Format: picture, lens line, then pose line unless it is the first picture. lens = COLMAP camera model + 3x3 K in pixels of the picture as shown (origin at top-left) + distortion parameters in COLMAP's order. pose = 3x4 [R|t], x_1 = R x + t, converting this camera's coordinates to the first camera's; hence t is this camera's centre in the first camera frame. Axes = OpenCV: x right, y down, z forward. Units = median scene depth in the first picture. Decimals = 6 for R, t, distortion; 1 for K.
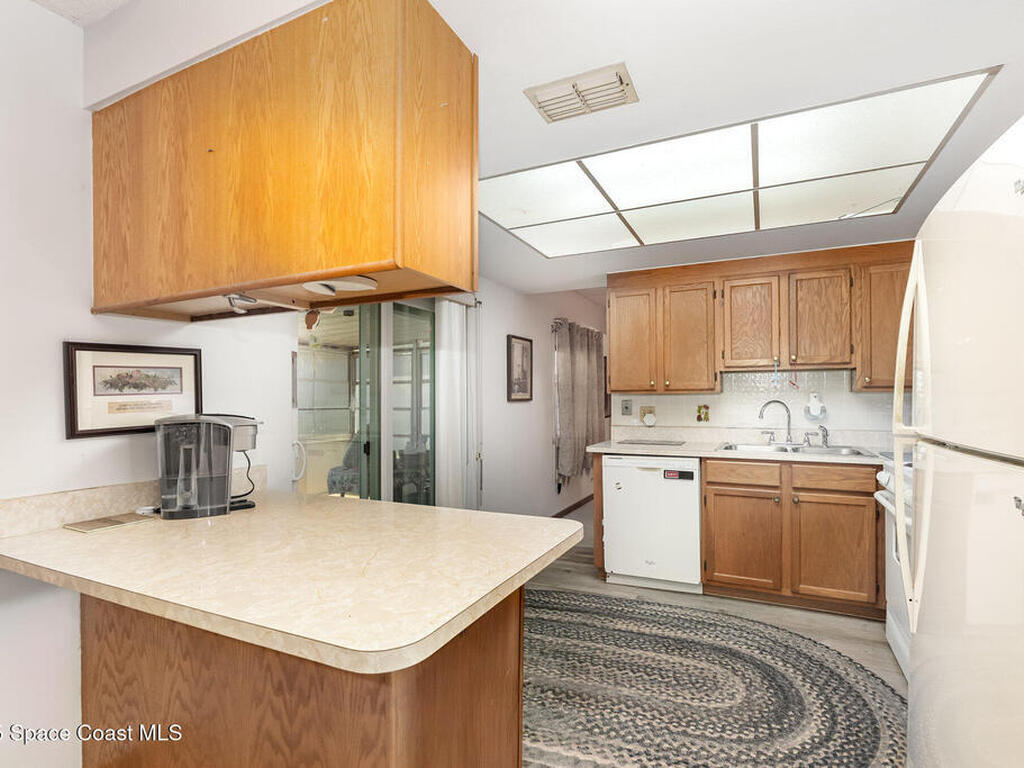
lens RADIAL K [[513.2, 0, 516.8], [0, 513.2, 400.0], [0, 0, 1]] dist [-0.001170, -0.000436]
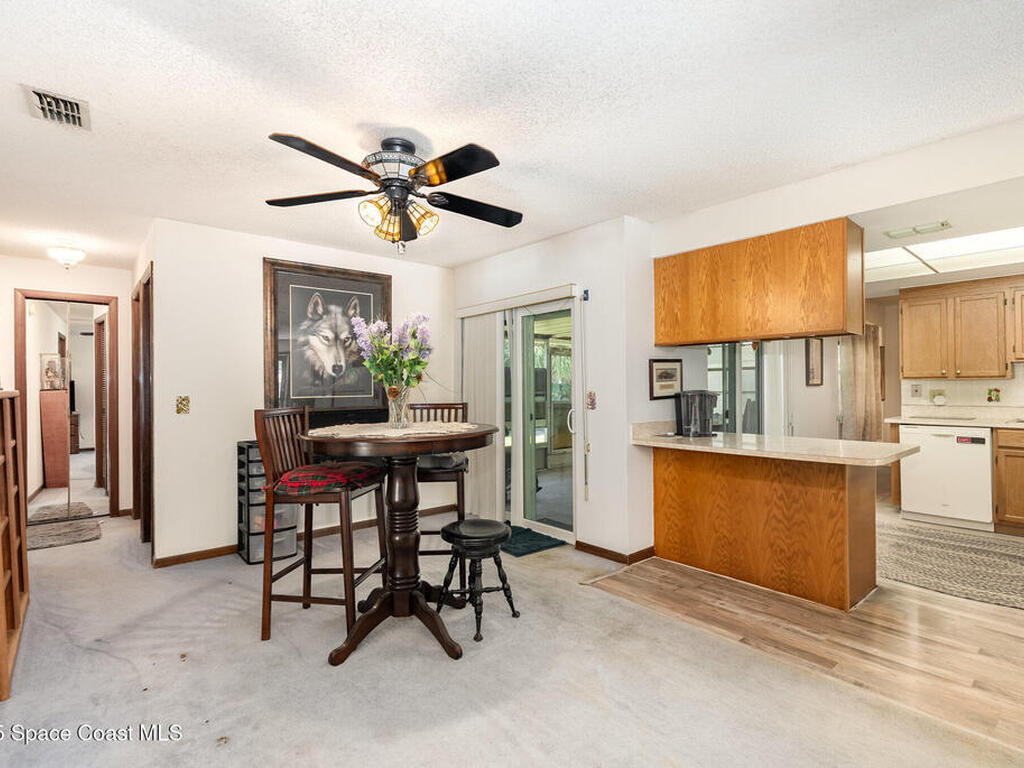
lens RADIAL K [[513.2, 0, 513.0], [0, 513.2, 384.3], [0, 0, 1]] dist [-0.001170, -0.000436]
pose [[0.920480, -0.001064, -0.390787, -0.266998], [-0.000693, 0.999990, -0.004355, 0.006738], [0.390788, 0.004280, 0.920471, -0.712753]]
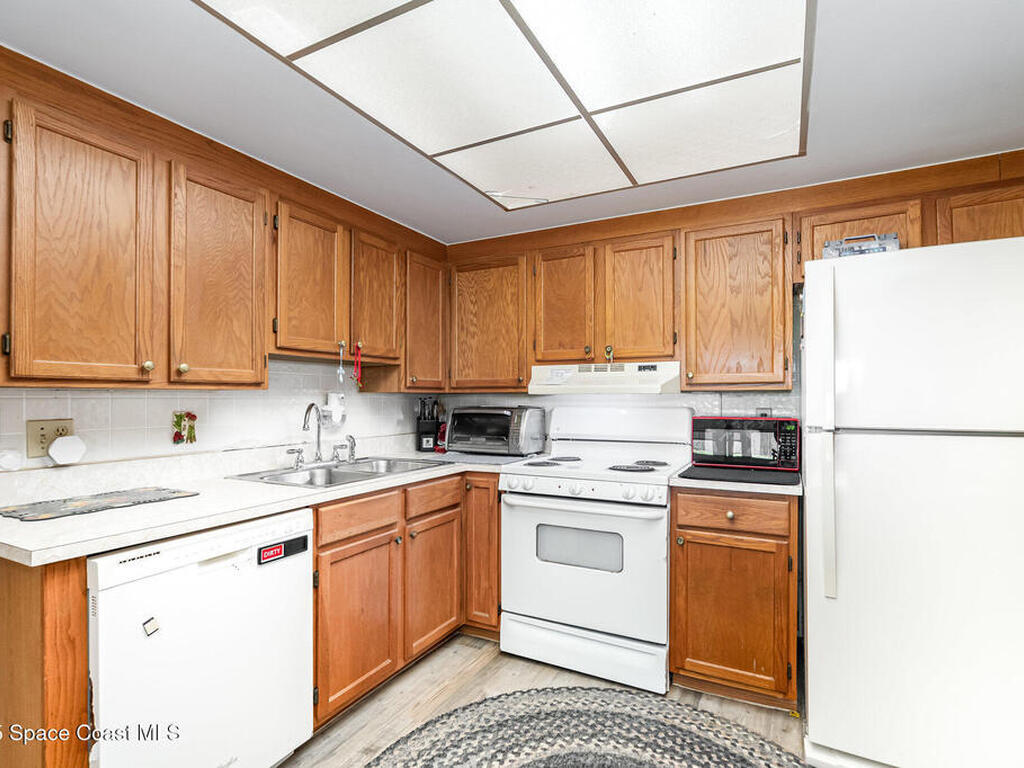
lens RADIAL K [[513.2, 0, 515.9], [0, 513.2, 394.0], [0, 0, 1]] dist [-0.001170, -0.000436]
pose [[0.022336, 0.013651, 0.999657, -0.197412], [0.001855, 0.999904, -0.013696, -0.001226], [-0.999749, 0.002160, 0.022308, 0.775106]]
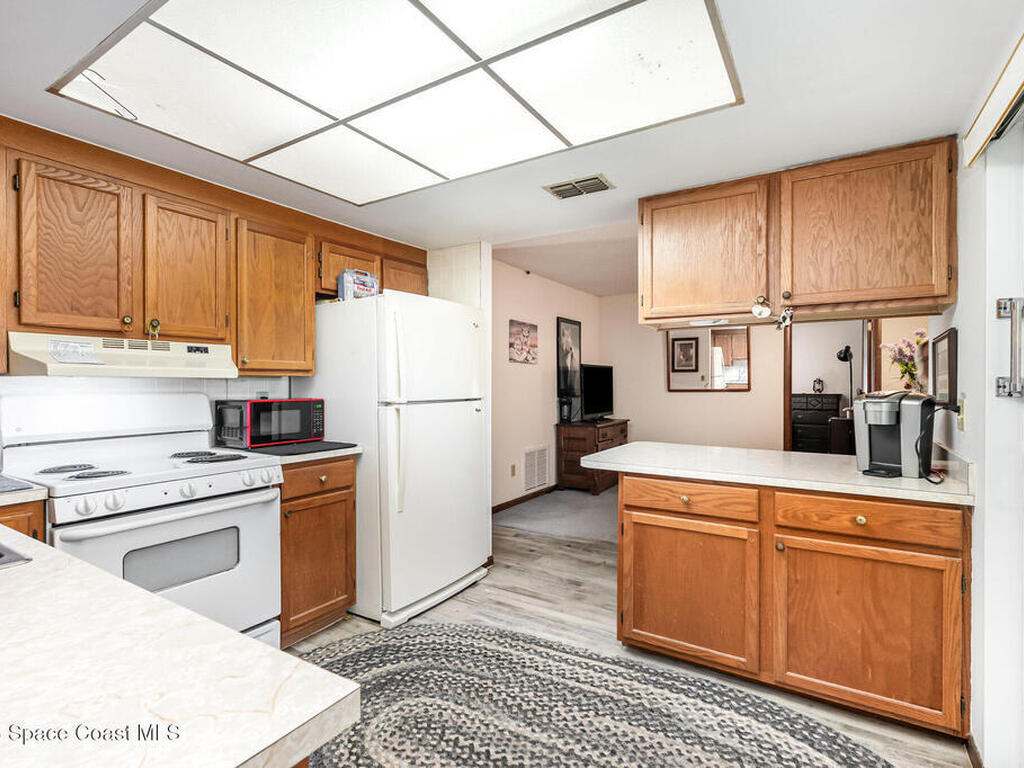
lens RADIAL K [[513.2, 0, 519.9], [0, 513.2, 386.6], [0, 0, 1]] dist [-0.001170, -0.000436]
pose [[-0.994073, 0.005218, 0.108588, 0.071096], [0.006143, 0.999948, 0.008189, -0.002997], [-0.108540, 0.008807, -0.994053, 1.265552]]
